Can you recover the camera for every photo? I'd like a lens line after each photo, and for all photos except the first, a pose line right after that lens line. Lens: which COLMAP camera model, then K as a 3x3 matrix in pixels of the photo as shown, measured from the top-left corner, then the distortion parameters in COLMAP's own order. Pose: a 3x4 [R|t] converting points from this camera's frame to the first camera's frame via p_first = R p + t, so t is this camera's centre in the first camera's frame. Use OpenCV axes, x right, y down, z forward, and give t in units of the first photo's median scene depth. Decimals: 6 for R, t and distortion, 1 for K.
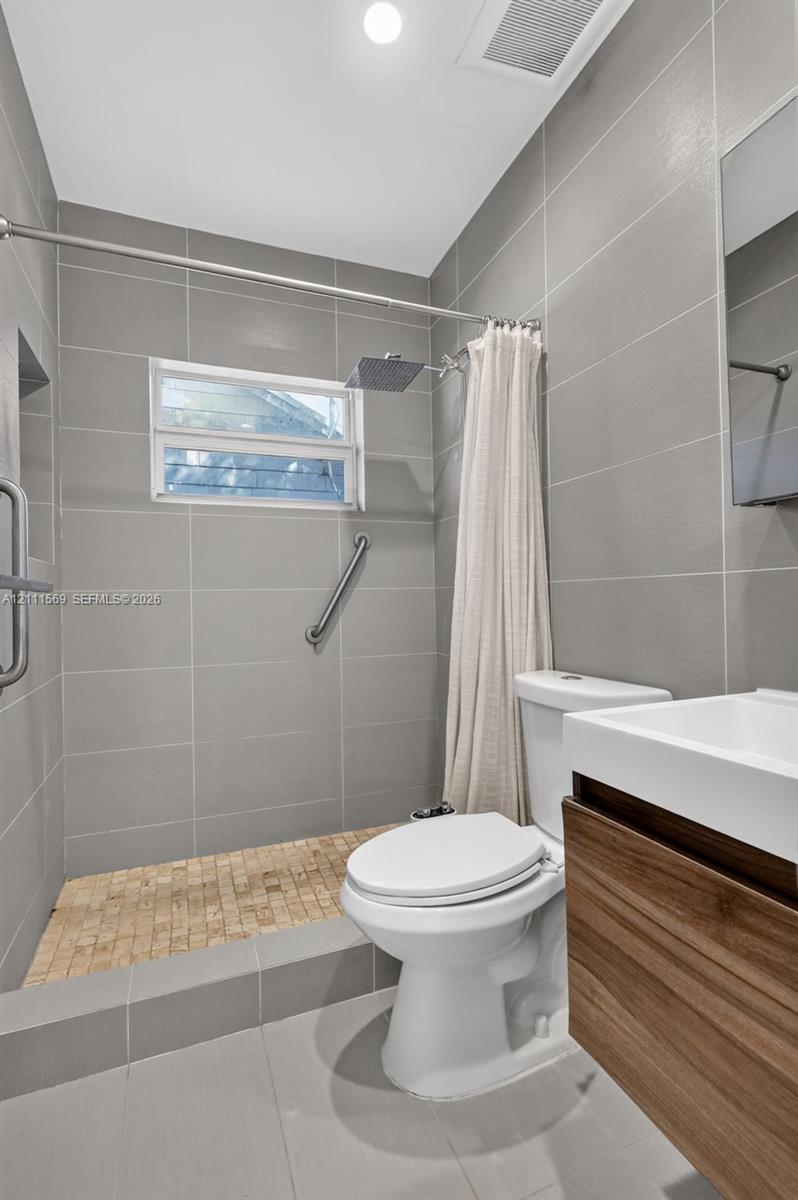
lens RADIAL K [[568.4, 0, 396.2], [0, 568.4, 599.8], [0, 0, 1]] dist [0.001429, -0.000681]
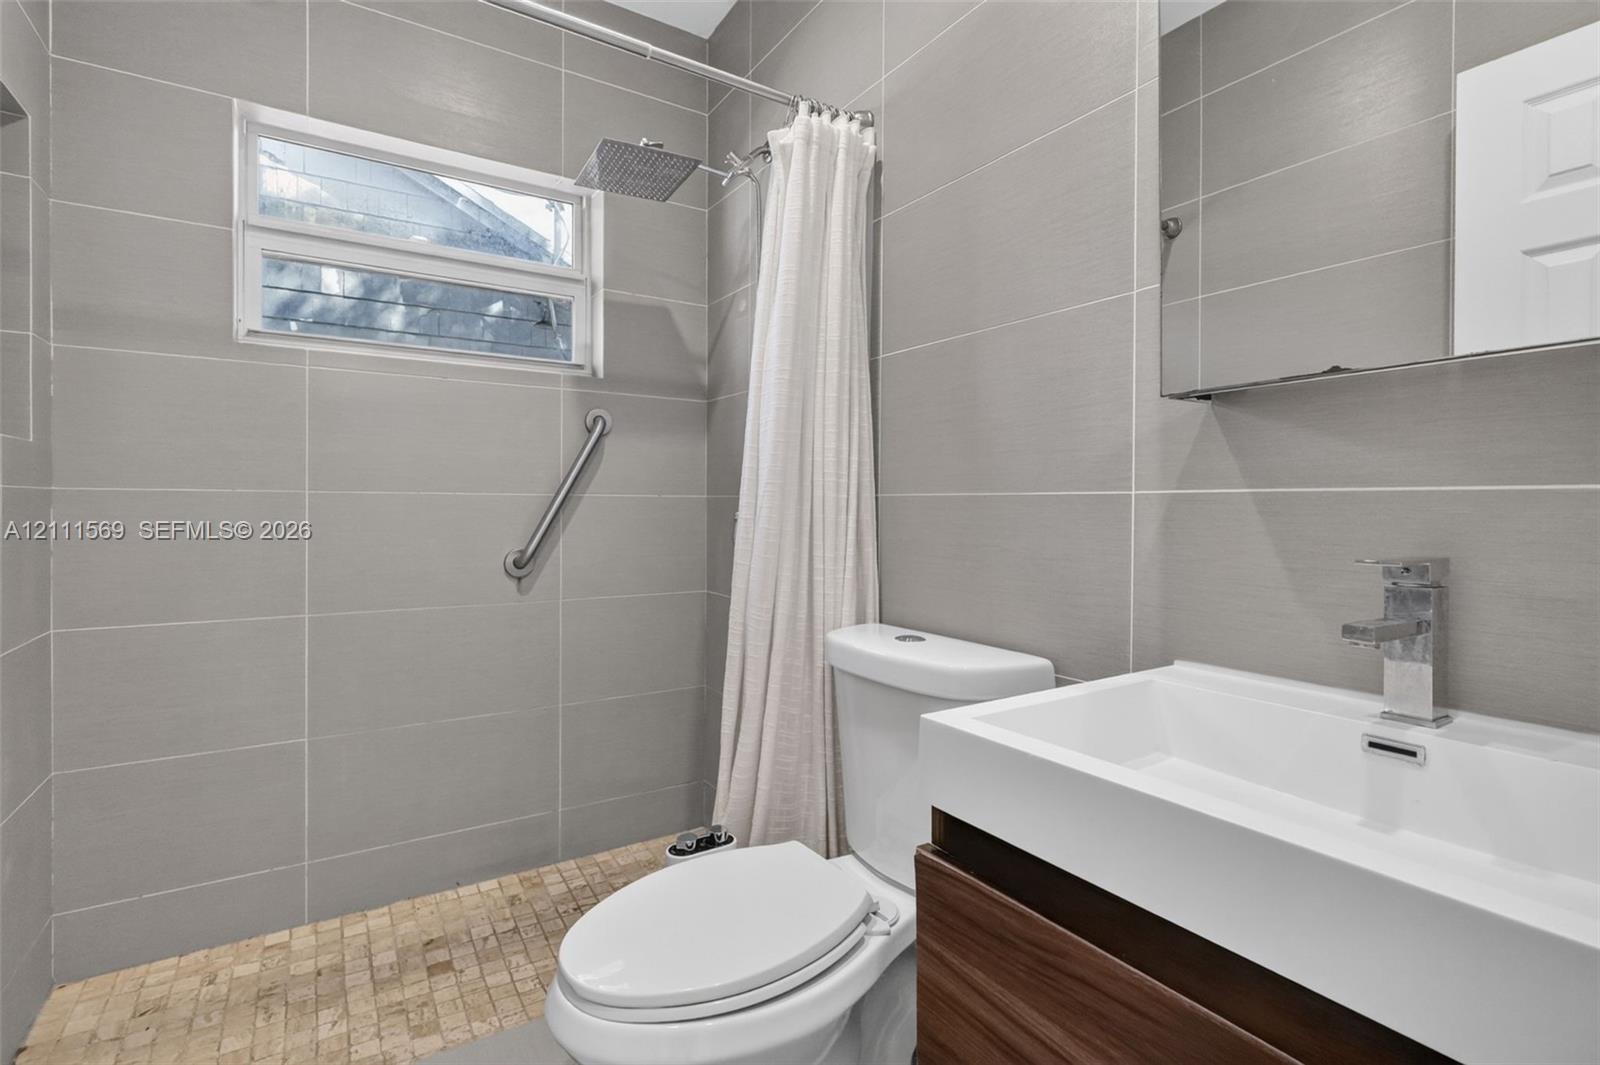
lens RADIAL K [[757.8, 0, 810.5], [0, 757.8, 506.9], [0, 0, 1]] dist [0.001429, -0.000681]
pose [[0.977113, 0.020726, 0.211708, -0.003271], [-0.021042, 0.999778, -0.000757, -0.013040], [-0.211677, -0.003715, 0.977333, 0.104655]]
